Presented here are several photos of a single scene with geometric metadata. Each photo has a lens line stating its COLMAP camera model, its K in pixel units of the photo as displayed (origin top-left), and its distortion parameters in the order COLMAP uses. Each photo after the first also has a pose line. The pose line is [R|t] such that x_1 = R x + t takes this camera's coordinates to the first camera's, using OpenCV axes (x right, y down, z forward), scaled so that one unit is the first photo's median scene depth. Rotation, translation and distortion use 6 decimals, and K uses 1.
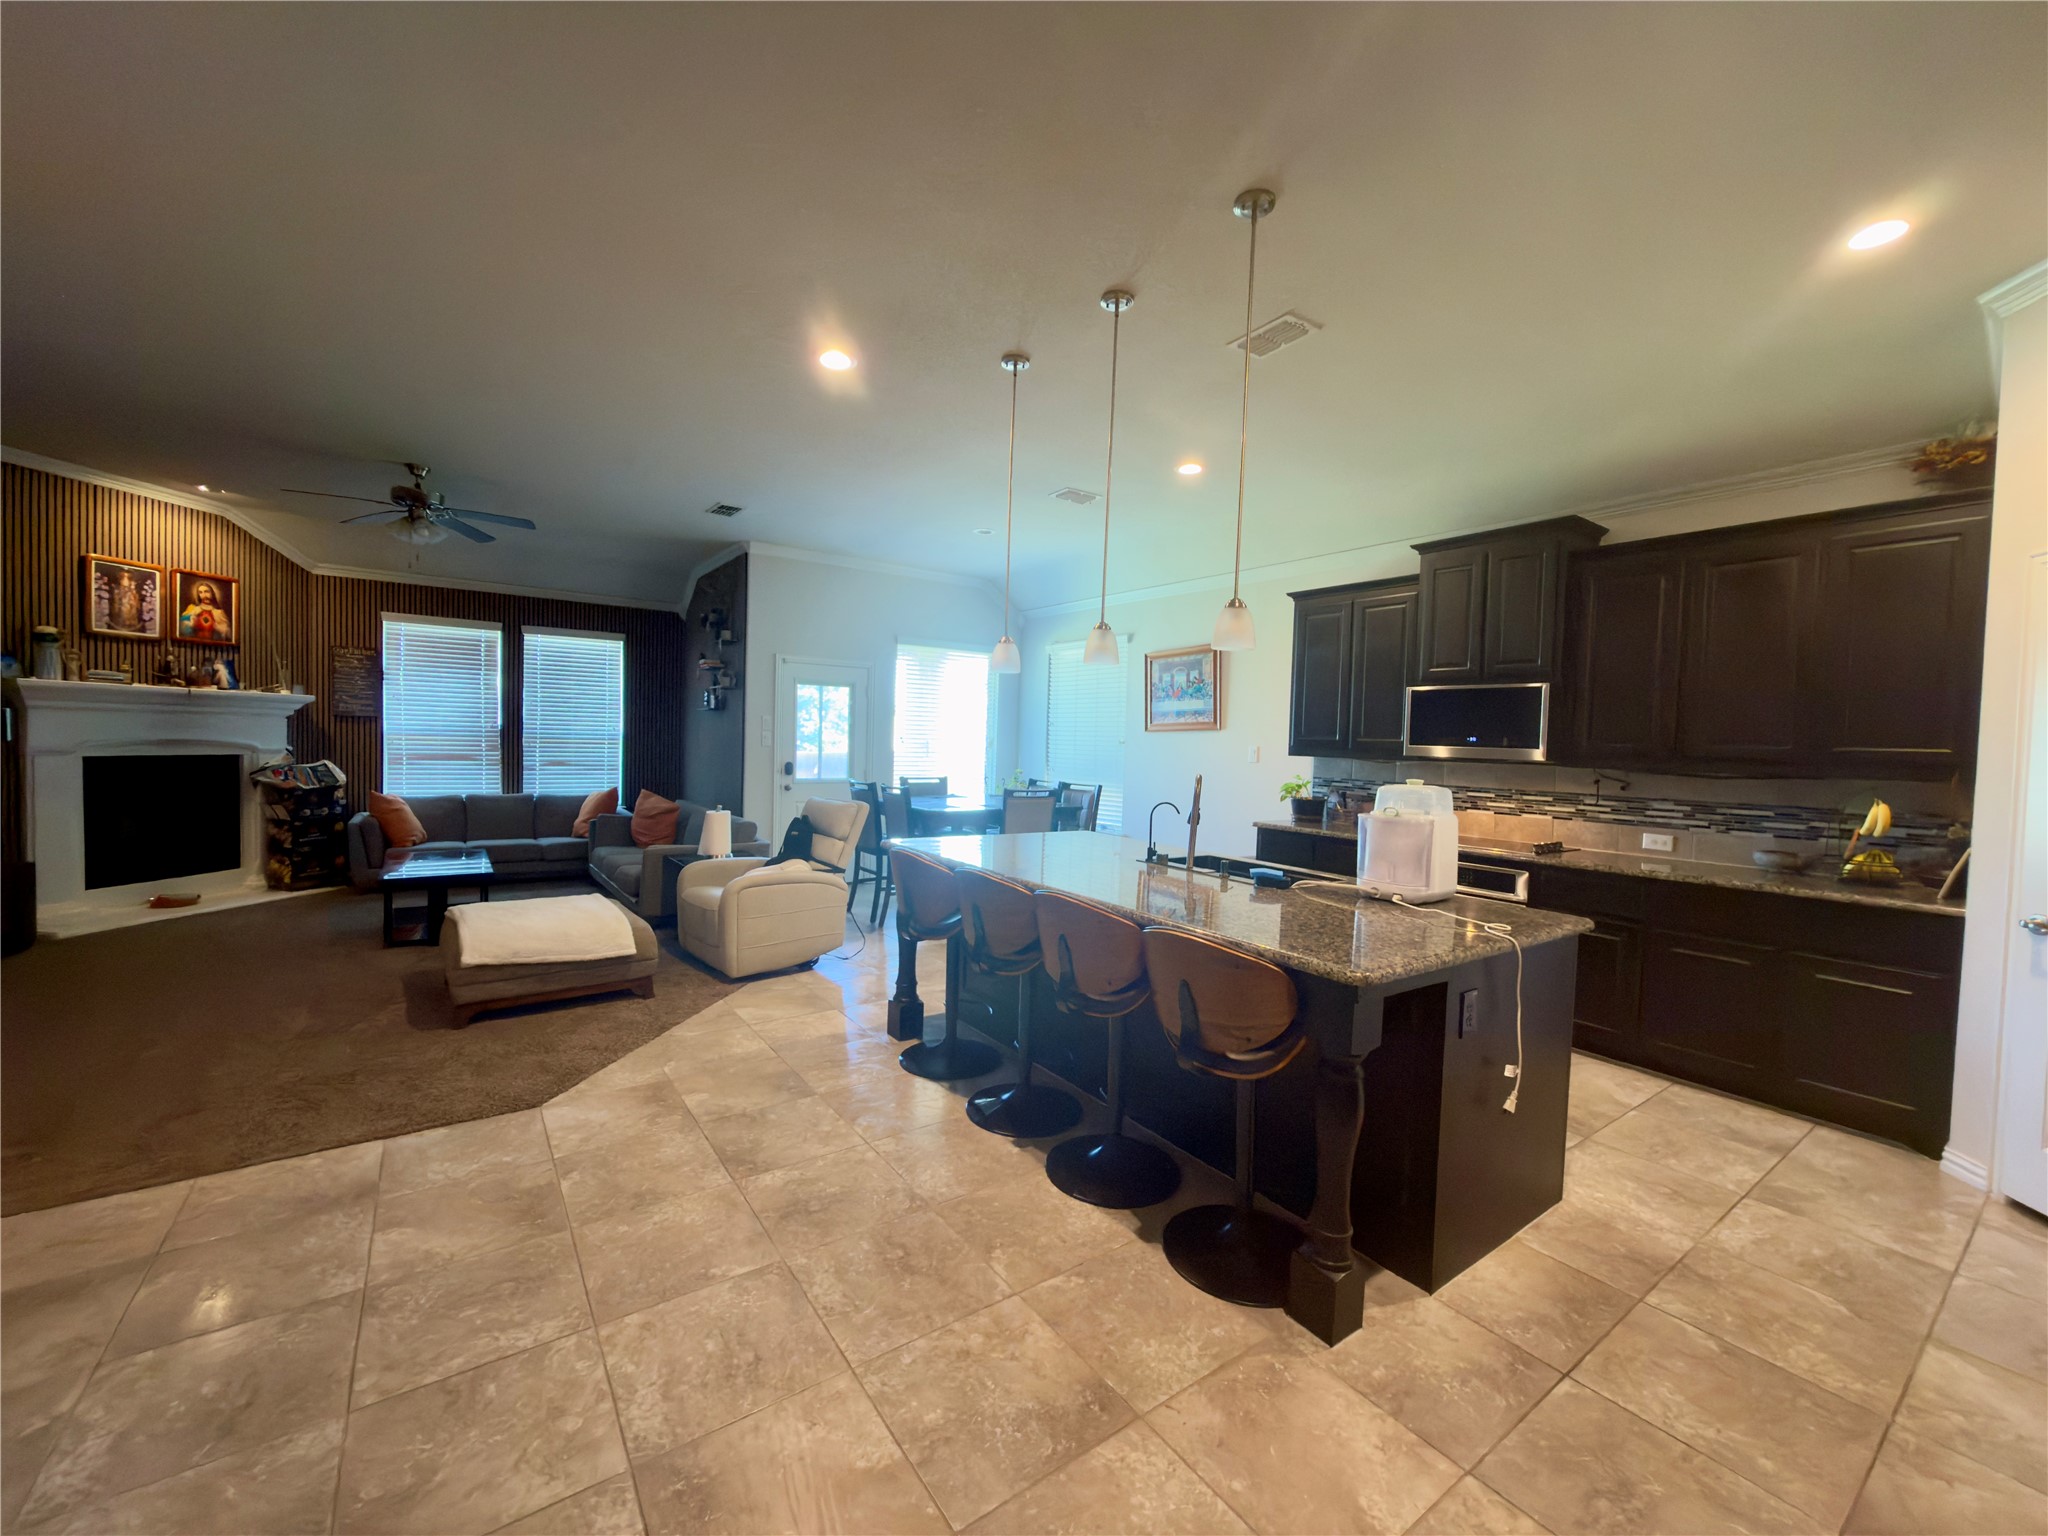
lens RADIAL K [[812.3, 0, 1020.7], [0, 812.3, 768.1], [0, 0, 1]] dist [0.002744, -0.000155]
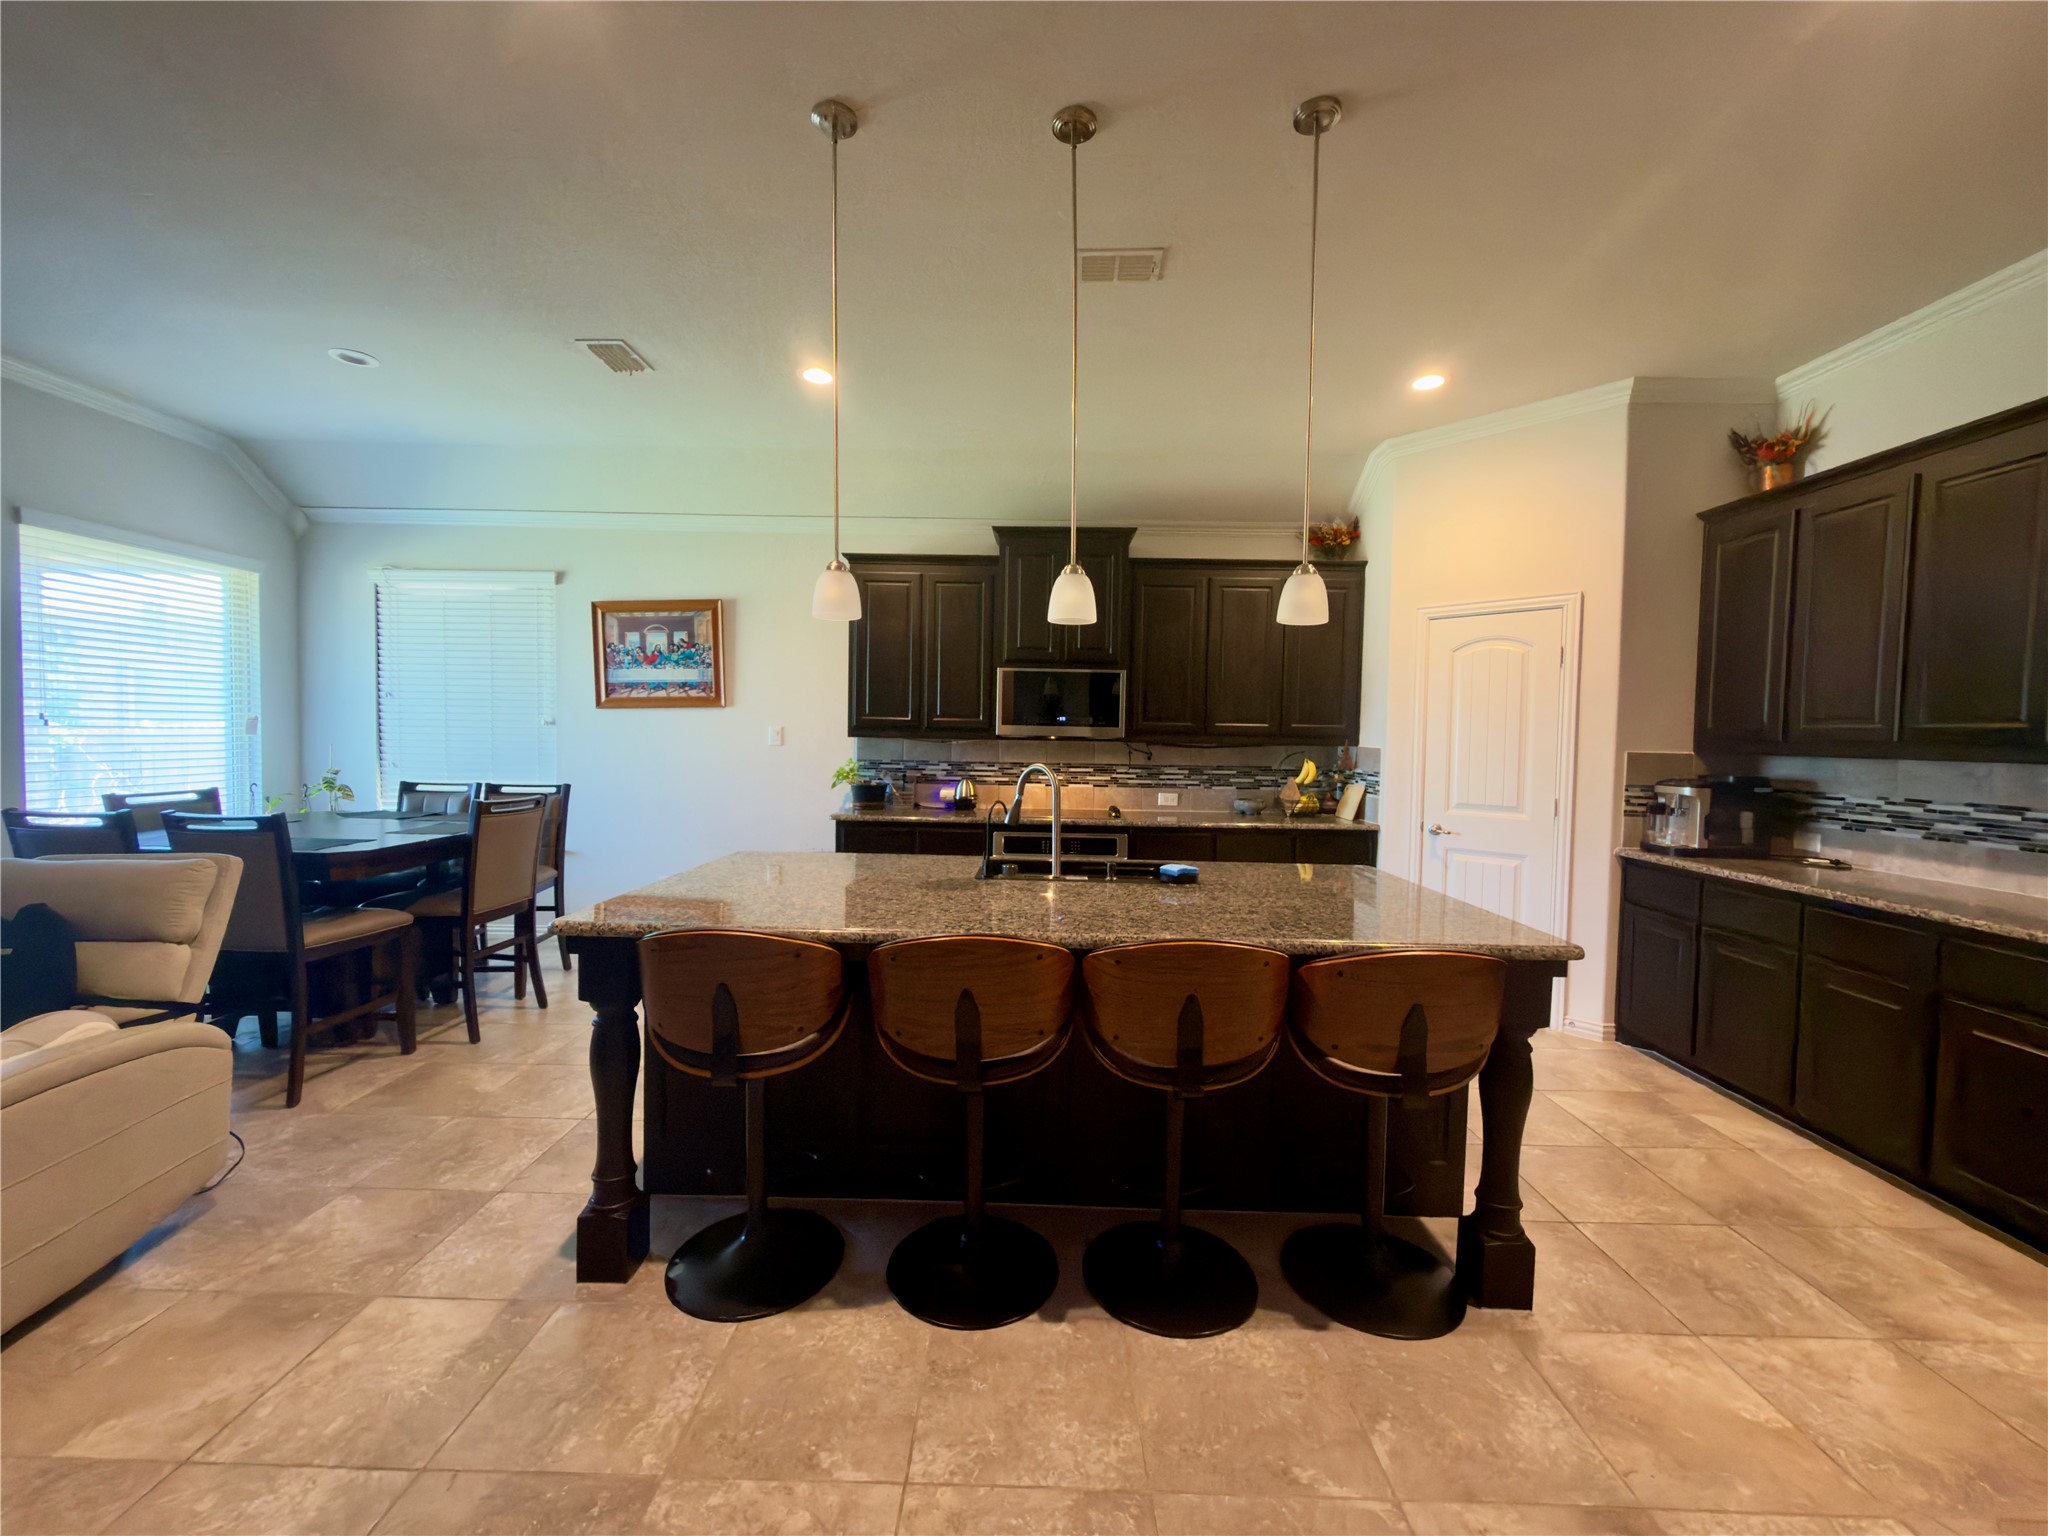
lens RADIAL K [[812.3, 0, 1020.7], [0, 812.3, 768.1], [0, 0, 1]] dist [0.002744, -0.000155]
pose [[0.590125, -0.051296, 0.805681, -0.403002], [0.027776, 0.998679, 0.043239, -0.020805], [-0.806834, -0.003138, 0.590770, 0.457914]]
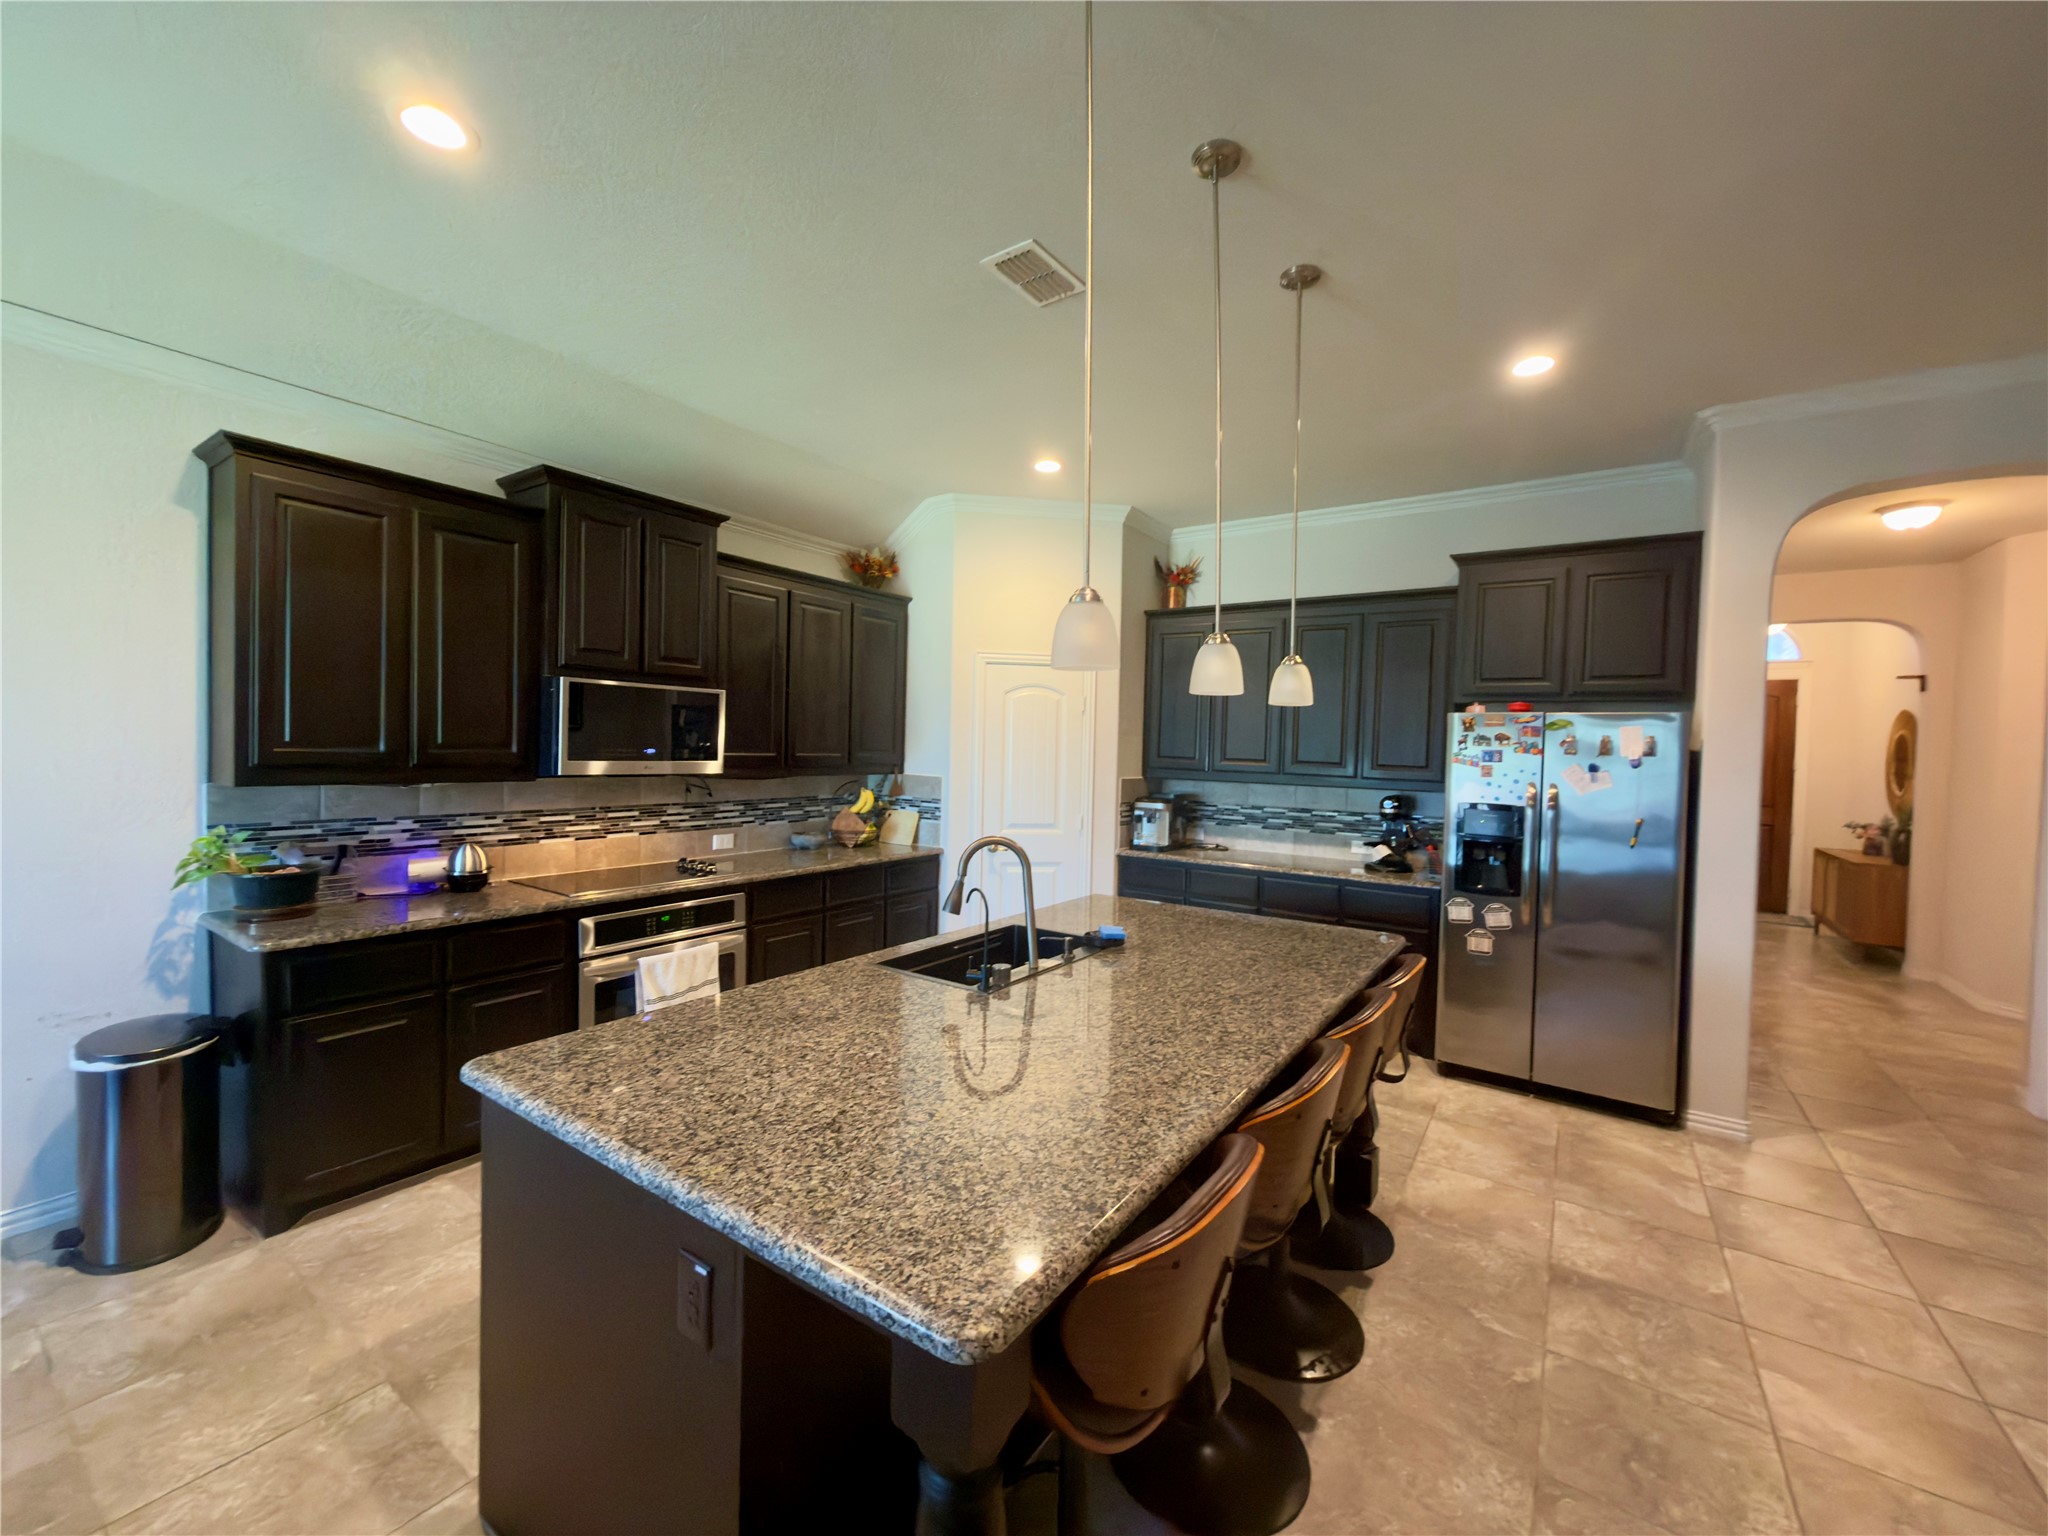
lens RADIAL K [[813.4, 0, 1009.4], [0, 813.4, 769.6], [0, 0, 1]] dist [-0.006553, -0.000237]
pose [[-0.337259, -0.065163, 0.939154, -0.372431], [-0.001137, 0.997629, 0.068812, -0.083567], [-0.941411, 0.022140, -0.336534, 1.062738]]
